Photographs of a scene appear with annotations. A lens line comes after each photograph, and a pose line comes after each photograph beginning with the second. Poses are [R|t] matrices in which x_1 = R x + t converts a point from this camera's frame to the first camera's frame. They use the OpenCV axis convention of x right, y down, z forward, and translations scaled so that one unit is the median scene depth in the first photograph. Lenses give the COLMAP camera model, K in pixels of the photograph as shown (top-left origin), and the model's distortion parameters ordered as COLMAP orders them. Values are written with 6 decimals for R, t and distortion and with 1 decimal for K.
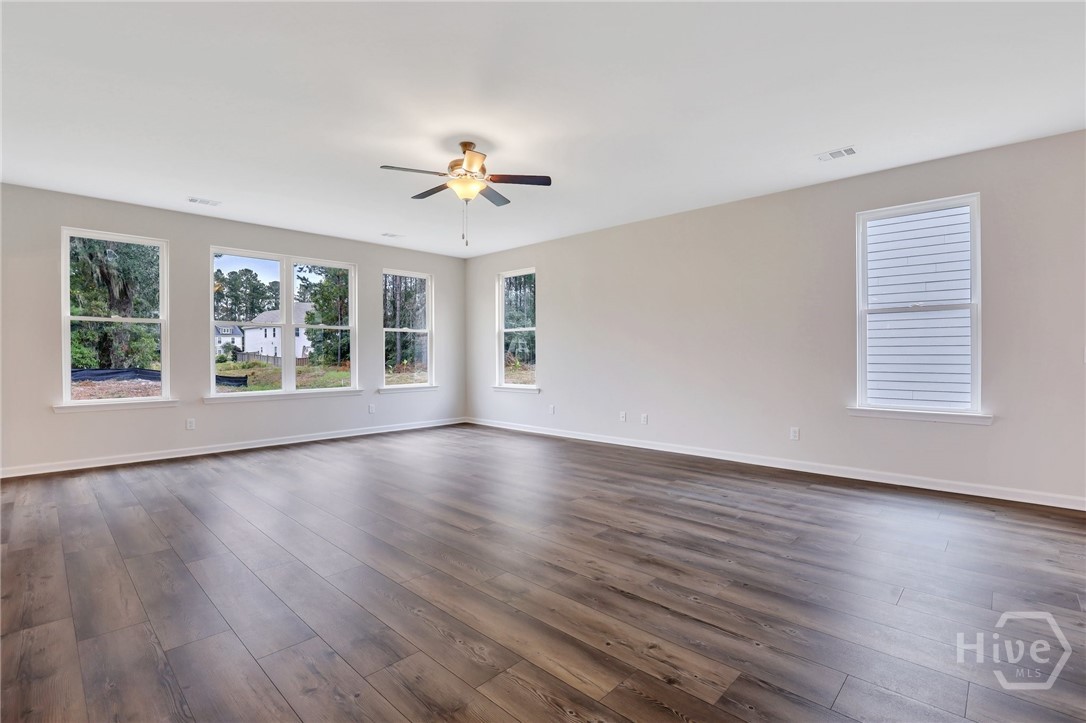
lens RADIAL K [[501.0, 0, 543.0], [0, 501.0, 361.5], [0, 0, 1]] dist [-0.023835, 0.000193]
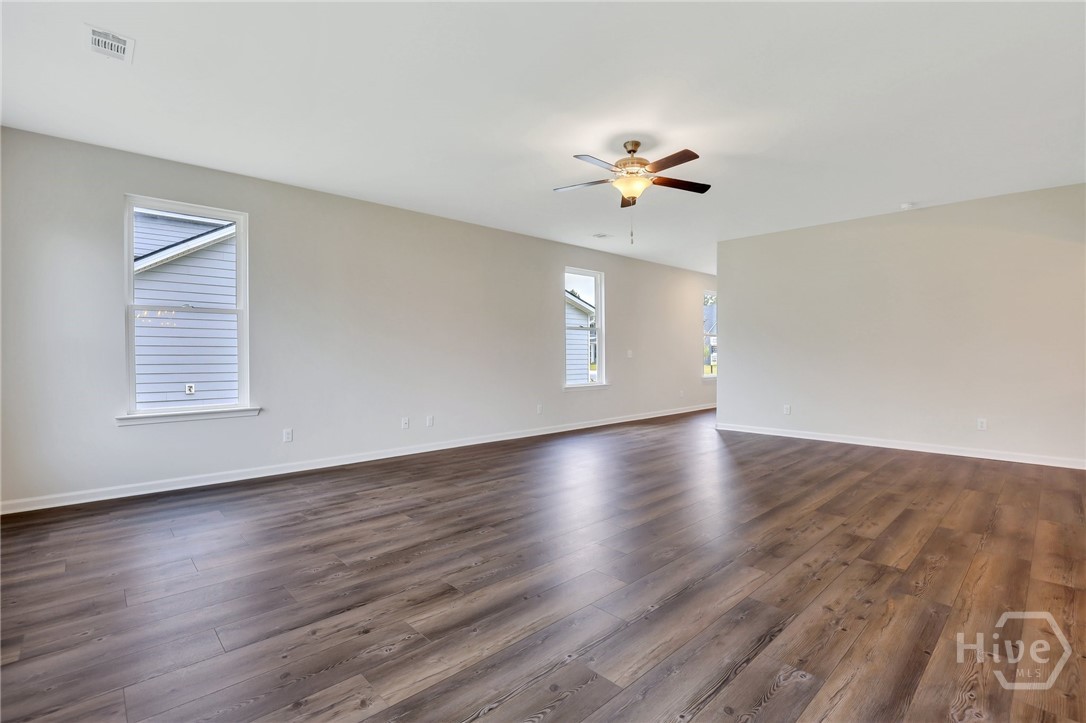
lens RADIAL K [[497.4, 0, 567.2], [0, 497.4, 358.0], [0, 0, 1]] dist [-0.021523, 0.000031]
pose [[0.019792, -0.002368, 0.999801, -0.587911], [0.010974, 0.999937, 0.002151, -0.003141], [-0.999744, 0.010929, 0.019817, 0.568250]]
